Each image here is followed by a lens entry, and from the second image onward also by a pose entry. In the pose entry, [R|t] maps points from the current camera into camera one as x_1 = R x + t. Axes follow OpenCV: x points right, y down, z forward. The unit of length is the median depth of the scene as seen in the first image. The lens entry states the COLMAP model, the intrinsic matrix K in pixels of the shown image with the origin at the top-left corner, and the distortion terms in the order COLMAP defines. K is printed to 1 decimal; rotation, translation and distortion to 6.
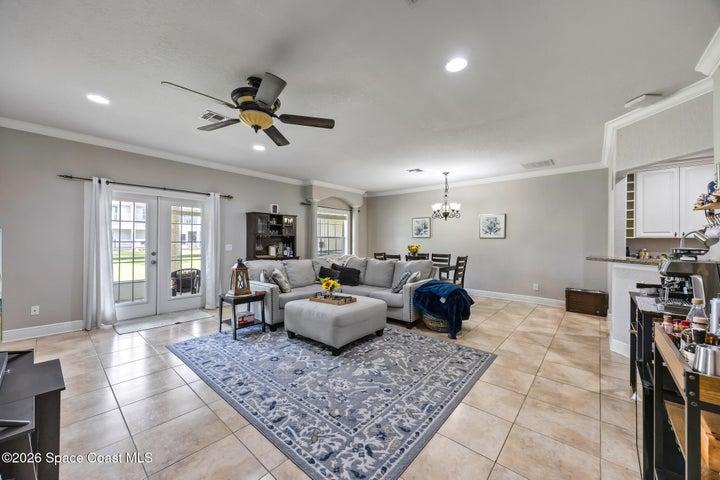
lens RADIAL K [[277.0, 0, 352.8], [0, 277.0, 238.7], [0, 0, 1]] dist [0.004023, -0.001353]
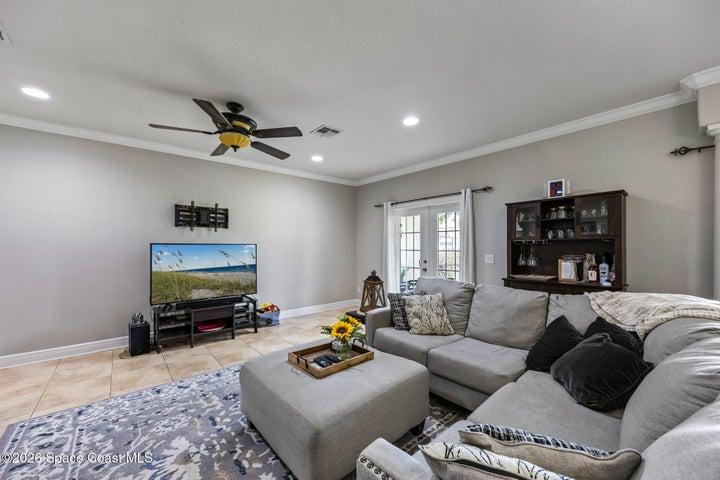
lens RADIAL K [[277.0, 0, 354.9], [0, 277.0, 245.6], [0, 0, 1]] dist [0.004023, -0.001353]
pose [[-0.141626, -0.011355, -0.989855, 0.375792], [0.007998, 0.999888, -0.012614, 0.004865], [0.989888, -0.009703, -0.141520, 0.897460]]
